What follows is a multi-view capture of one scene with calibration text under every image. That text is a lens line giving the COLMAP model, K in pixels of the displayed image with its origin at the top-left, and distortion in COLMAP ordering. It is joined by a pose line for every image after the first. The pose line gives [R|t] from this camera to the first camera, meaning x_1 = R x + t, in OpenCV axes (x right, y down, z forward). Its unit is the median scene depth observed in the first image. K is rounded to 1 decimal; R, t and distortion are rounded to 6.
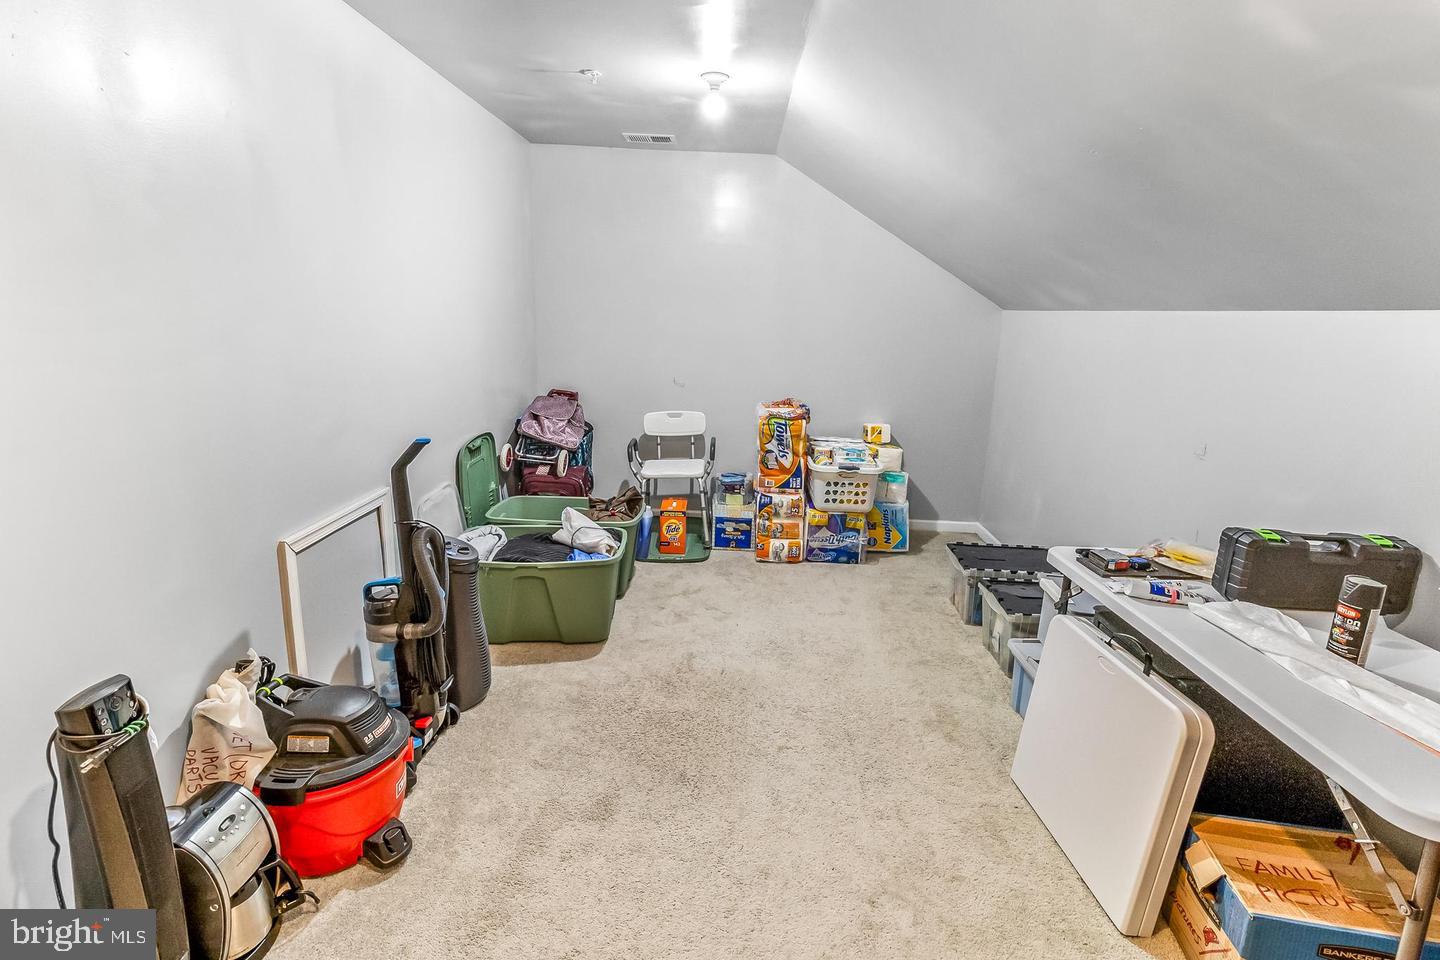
lens RADIAL K [[682.1, 0, 720.7], [0, 682.1, 480.7], [0, 0, 1]] dist [0.011487, 0.006253]
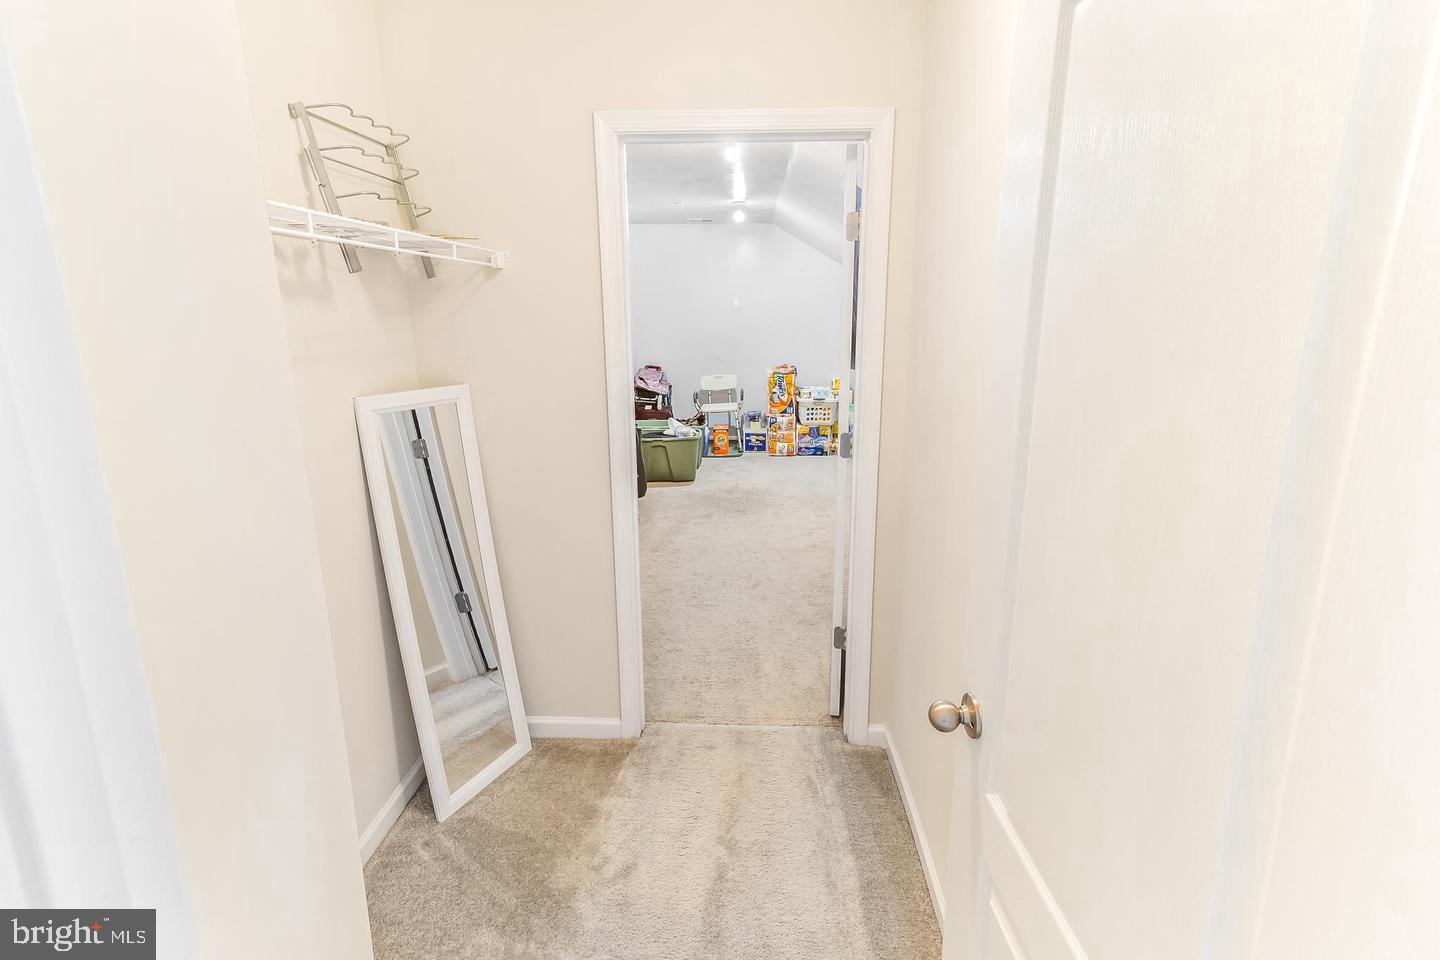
lens RADIAL K [[682.1, 0, 718.2], [0, 682.1, 479.3], [0, 0, 1]] dist [0.011487, 0.006253]
pose [[0.998959, -0.033770, -0.030651, -0.027487], [0.033307, 0.999325, -0.015478, 0.202404], [0.031153, 0.014441, 0.999410, -0.764908]]
